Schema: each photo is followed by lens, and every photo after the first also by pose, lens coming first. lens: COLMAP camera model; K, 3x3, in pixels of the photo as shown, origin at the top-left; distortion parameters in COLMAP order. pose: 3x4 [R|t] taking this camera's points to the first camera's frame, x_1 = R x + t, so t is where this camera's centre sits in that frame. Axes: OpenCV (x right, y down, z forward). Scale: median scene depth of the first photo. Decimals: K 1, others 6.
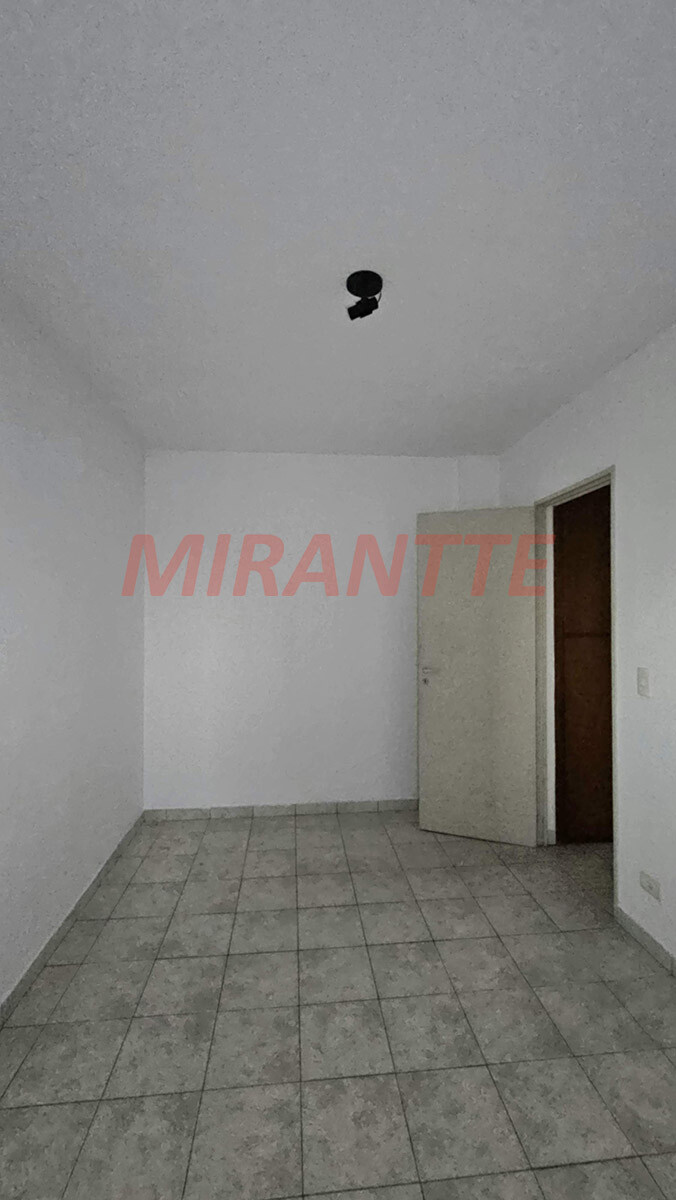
lens RADIAL K [[494.3, 0, 343.0], [0, 494.3, 606.2], [0, 0, 1]] dist [-0.002549, 0.001881]
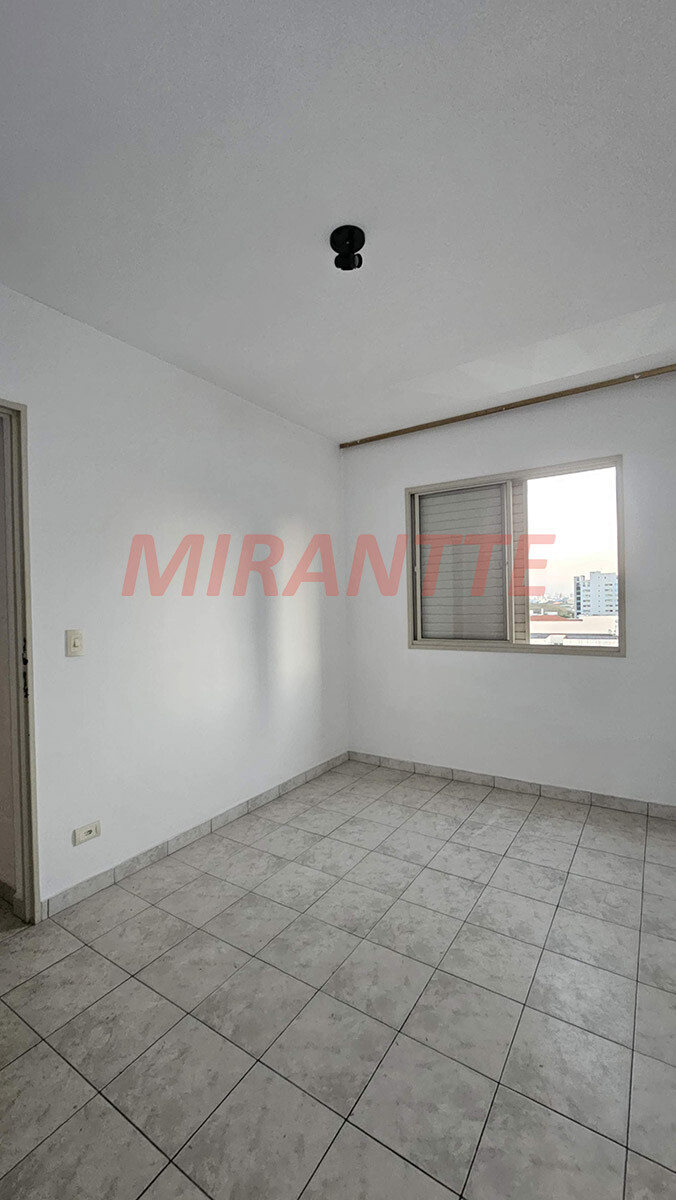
lens RADIAL K [[494.3, 0, 346.5], [0, 494.3, 600.4], [0, 0, 1]] dist [-0.002549, 0.001881]
pose [[-0.783218, 0.015343, 0.621558, -0.525165], [0.015798, 0.999864, -0.004774, 0.098699], [-0.621547, 0.006080, -0.783354, 1.648358]]
